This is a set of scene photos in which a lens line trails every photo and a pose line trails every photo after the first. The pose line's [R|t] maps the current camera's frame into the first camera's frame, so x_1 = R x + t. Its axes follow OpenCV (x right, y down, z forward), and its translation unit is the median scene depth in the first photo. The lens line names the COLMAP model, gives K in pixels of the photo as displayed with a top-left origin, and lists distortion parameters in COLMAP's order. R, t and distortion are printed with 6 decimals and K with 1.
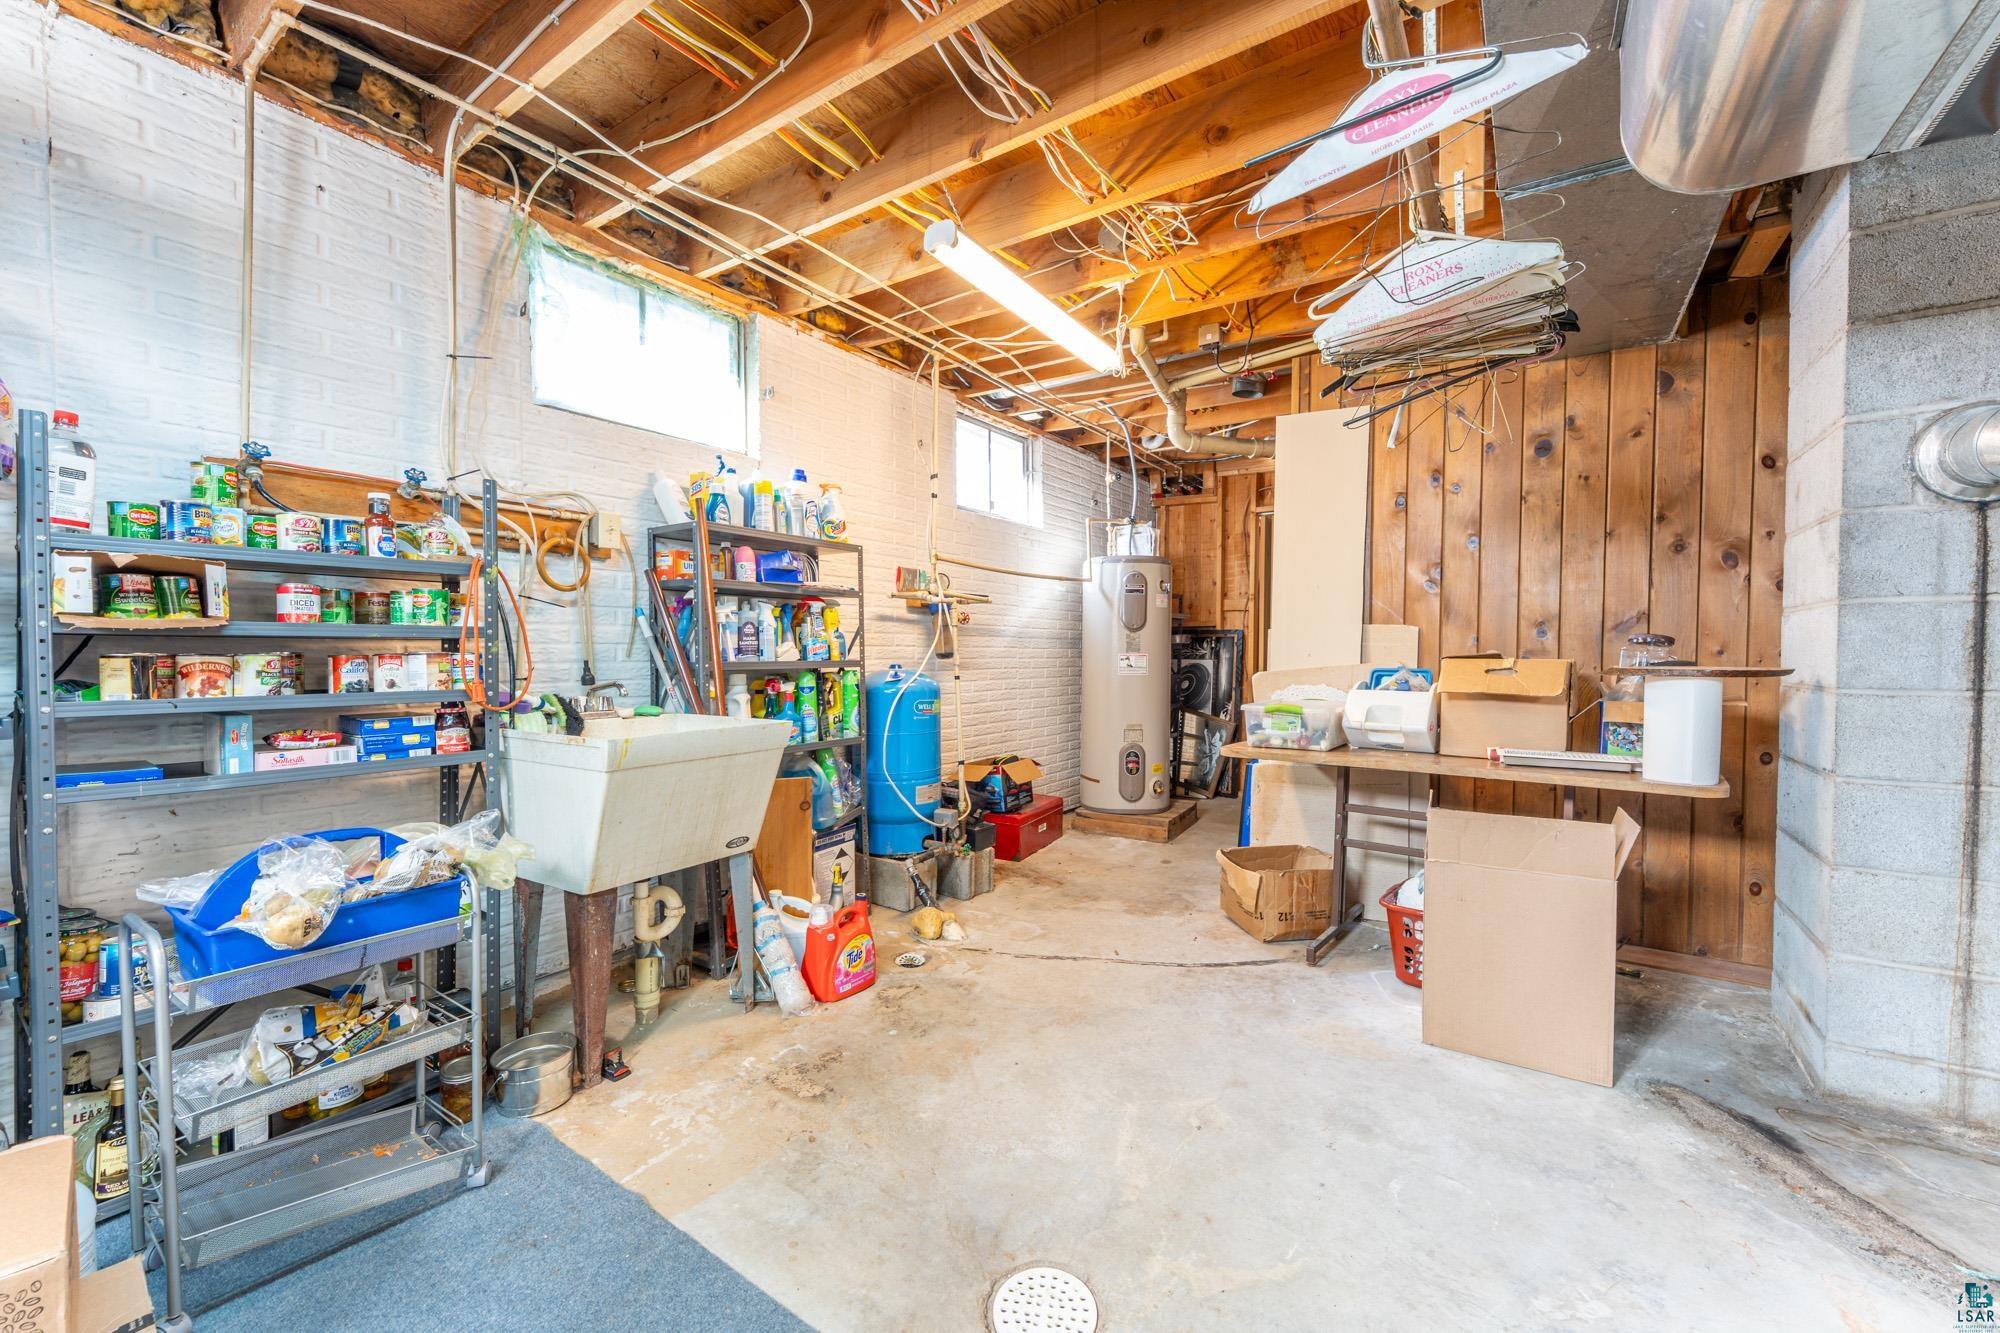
lens RADIAL K [[793.8, 0, 997.7], [0, 793.8, 670.4], [0, 0, 1]] dist [0.000083, 0.000148]
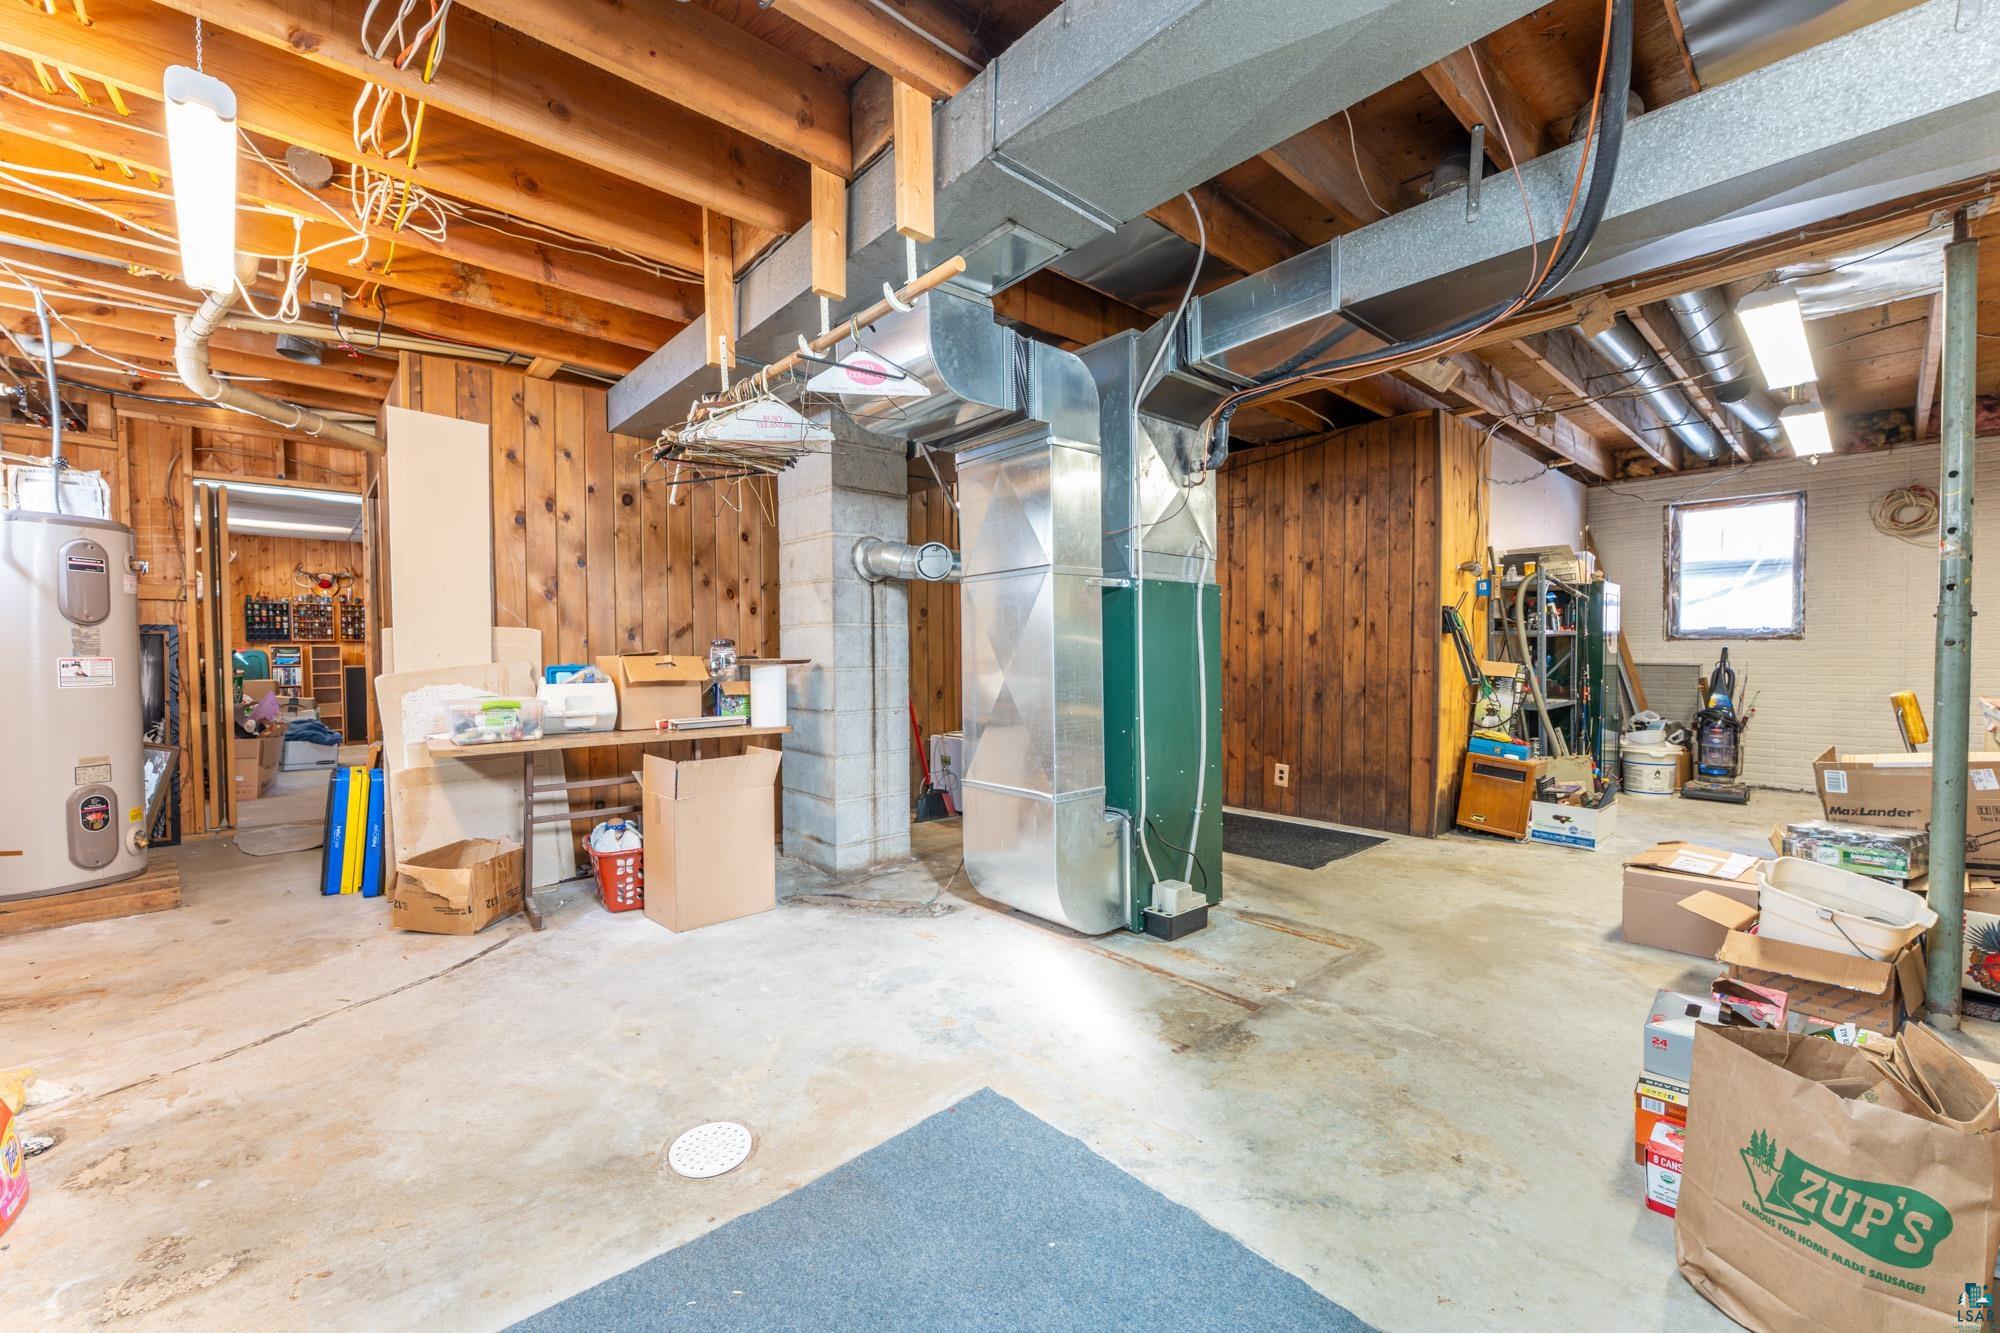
lens RADIAL K [[793.8, 0, 994.6], [0, 793.8, 665.1], [0, 0, 1]] dist [0.000083, 0.000148]
pose [[0.230627, -0.022223, 0.972789, -0.553243], [0.029514, 0.999439, 0.015834, -0.002975], [-0.972595, 0.025059, 0.231153, 0.105712]]
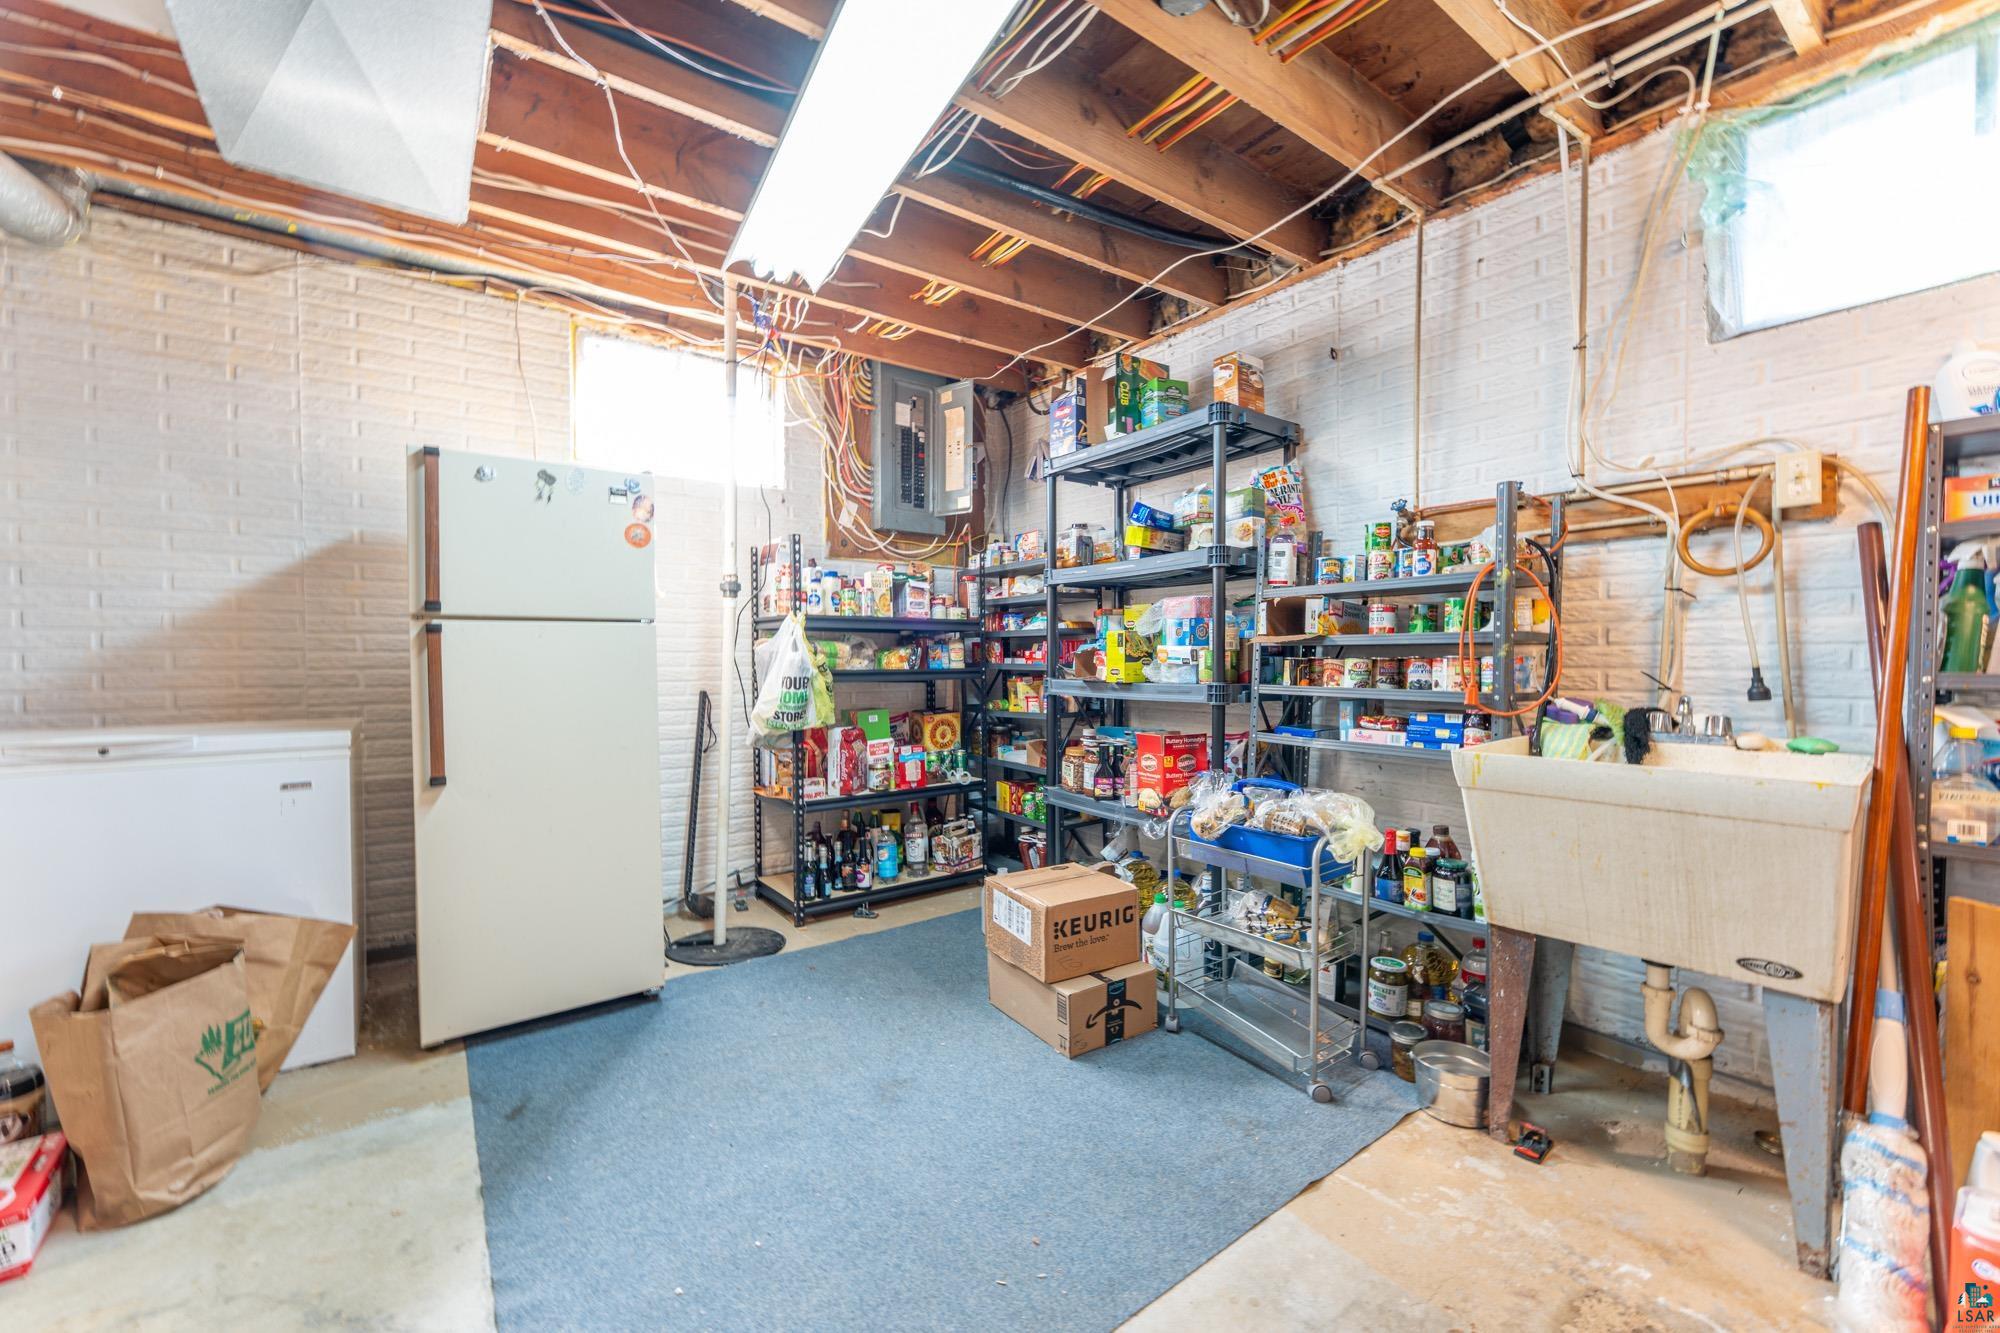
lens RADIAL K [[793.8, 0, 999.0], [0, 793.8, 676.4], [0, 0, 1]] dist [0.000083, 0.000148]
pose [[-0.328128, 0.021914, -0.944379, 0.386362], [-0.020722, 0.999323, 0.030389, -0.011419], [0.944406, 0.029541, -0.327452, 0.563001]]
